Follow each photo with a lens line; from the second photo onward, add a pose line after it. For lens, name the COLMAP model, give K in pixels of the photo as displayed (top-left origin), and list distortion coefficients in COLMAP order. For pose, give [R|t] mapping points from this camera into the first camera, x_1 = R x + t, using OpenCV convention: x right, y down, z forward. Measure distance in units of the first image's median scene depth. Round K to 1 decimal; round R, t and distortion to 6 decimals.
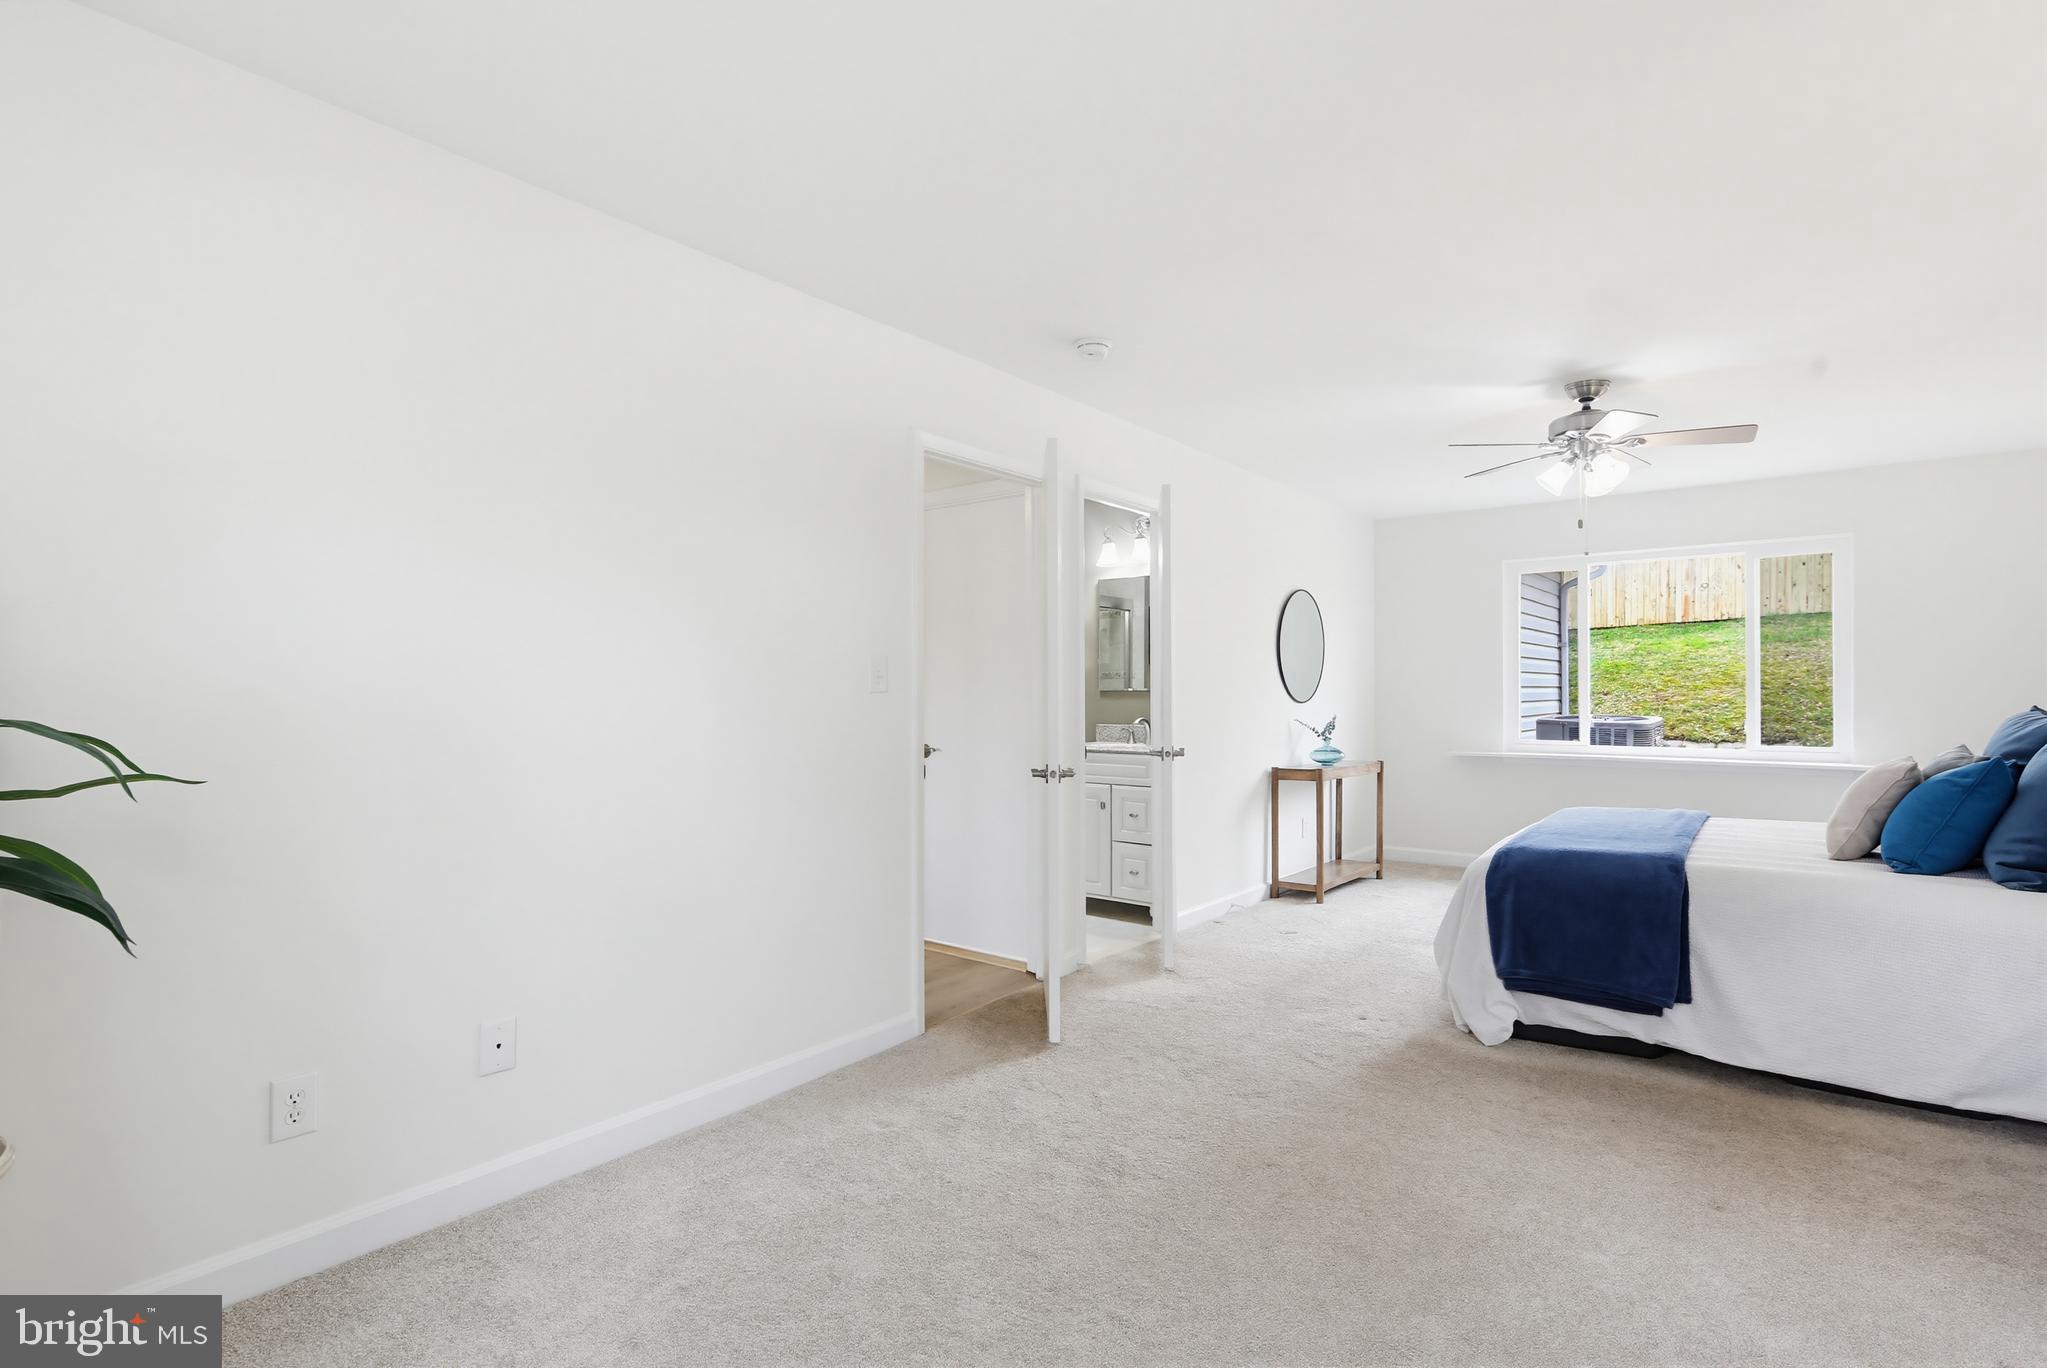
lens RADIAL K [[1002.0, 0, 1026.6], [0, 1002.0, 665.9], [0, 0, 1]] dist [-0.000111, -0.000795]
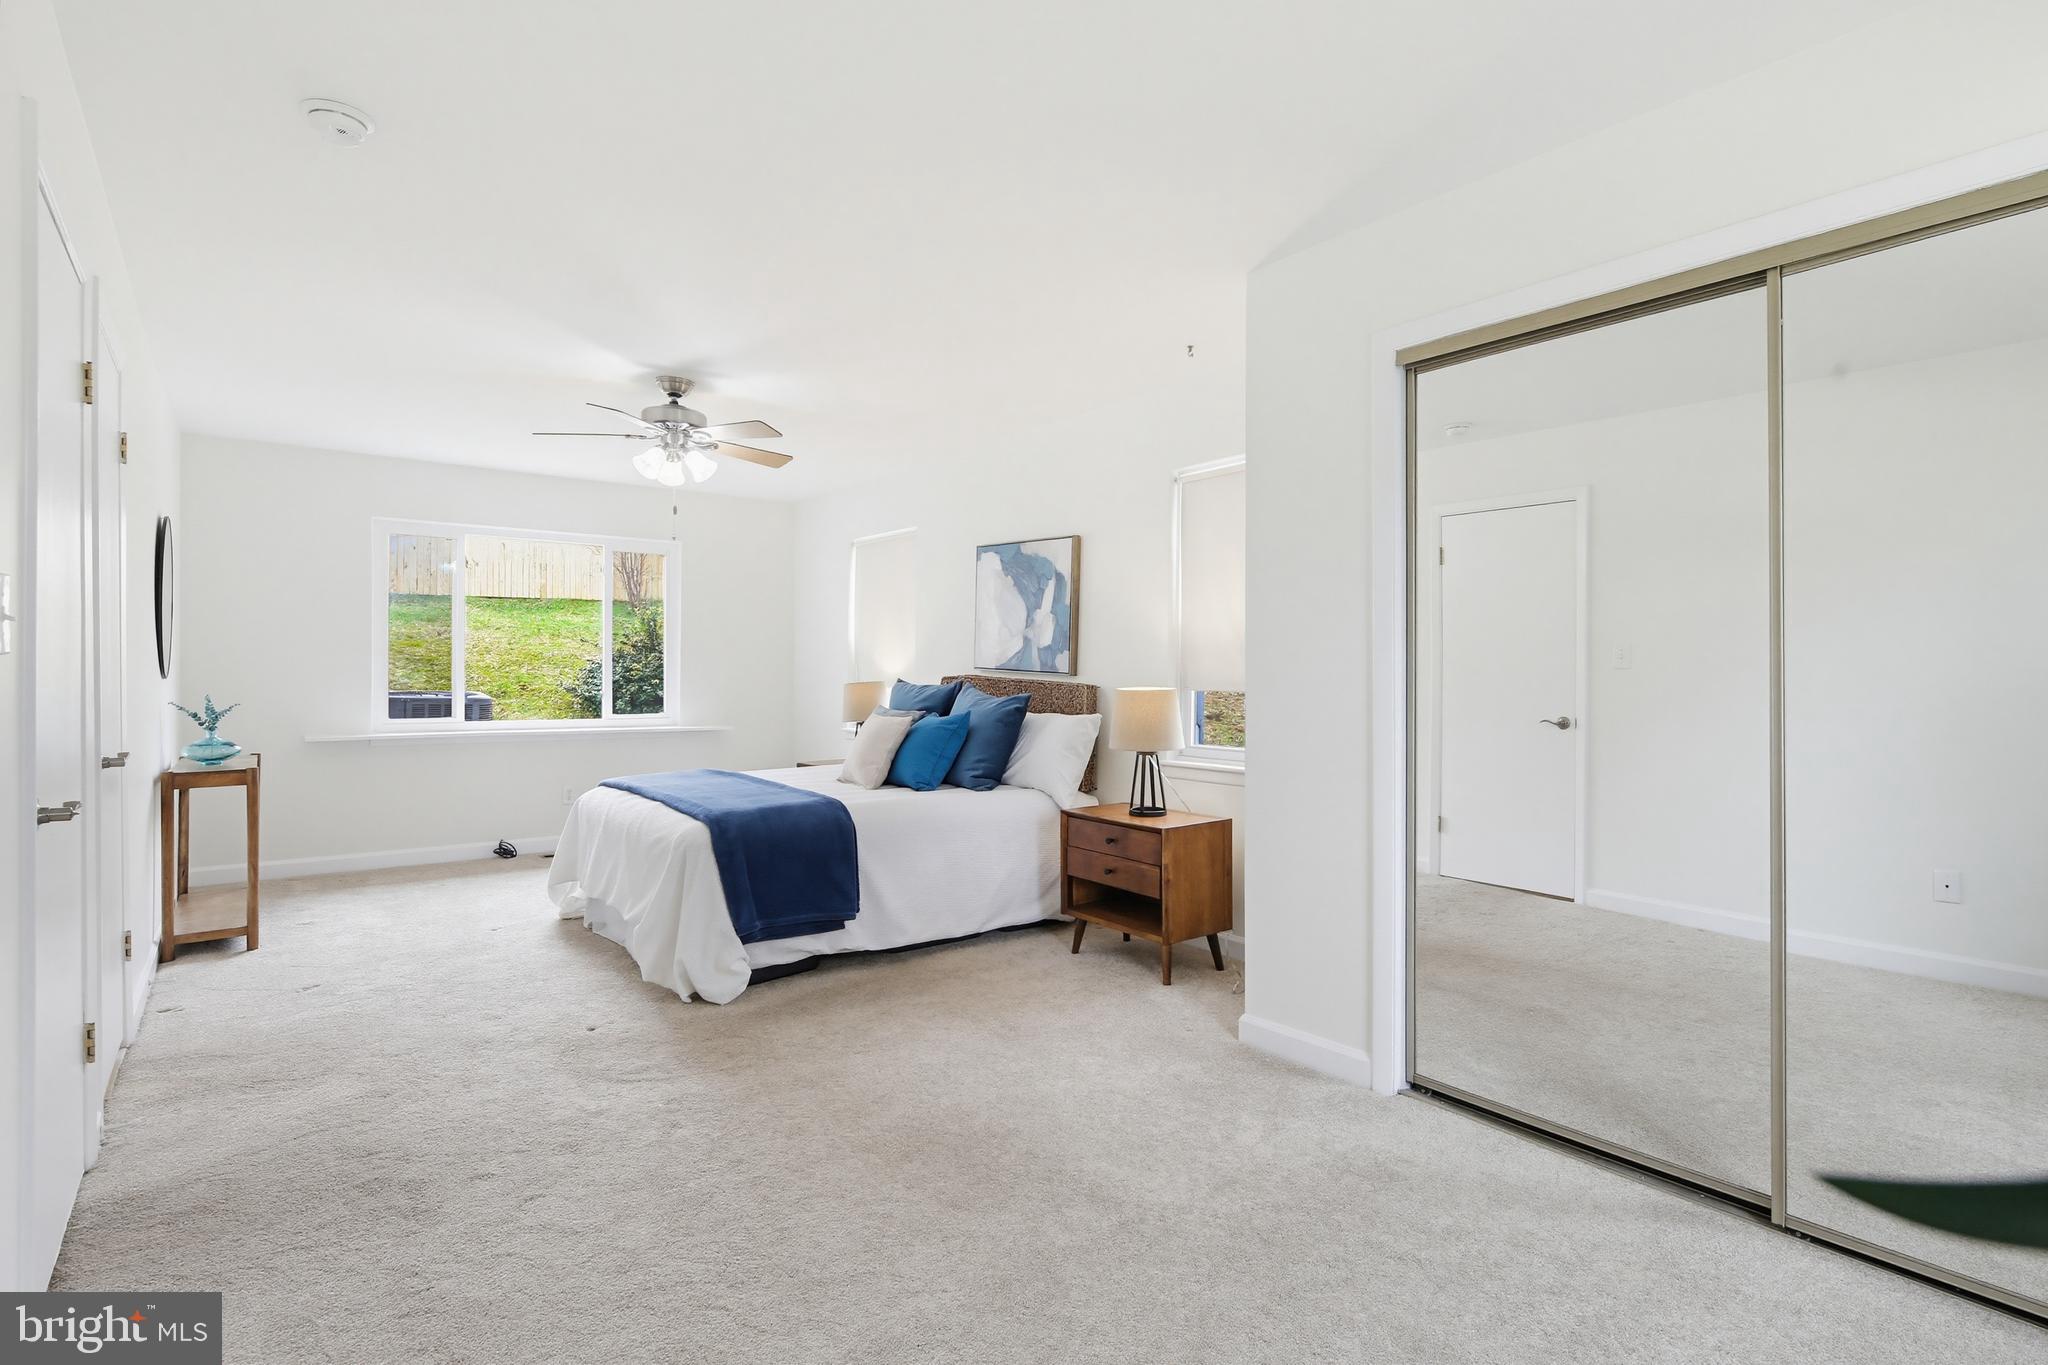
lens RADIAL K [[1002.5, 0, 1027.1], [0, 1002.5, 664.4], [0, 0, 1]] dist [-0.000111, -0.000795]
pose [[0.245843, 0.009281, 0.969265, -0.392807], [-0.031970, 0.999488, -0.001461, 0.012555], [-0.968782, -0.030628, 0.246014, 0.365033]]
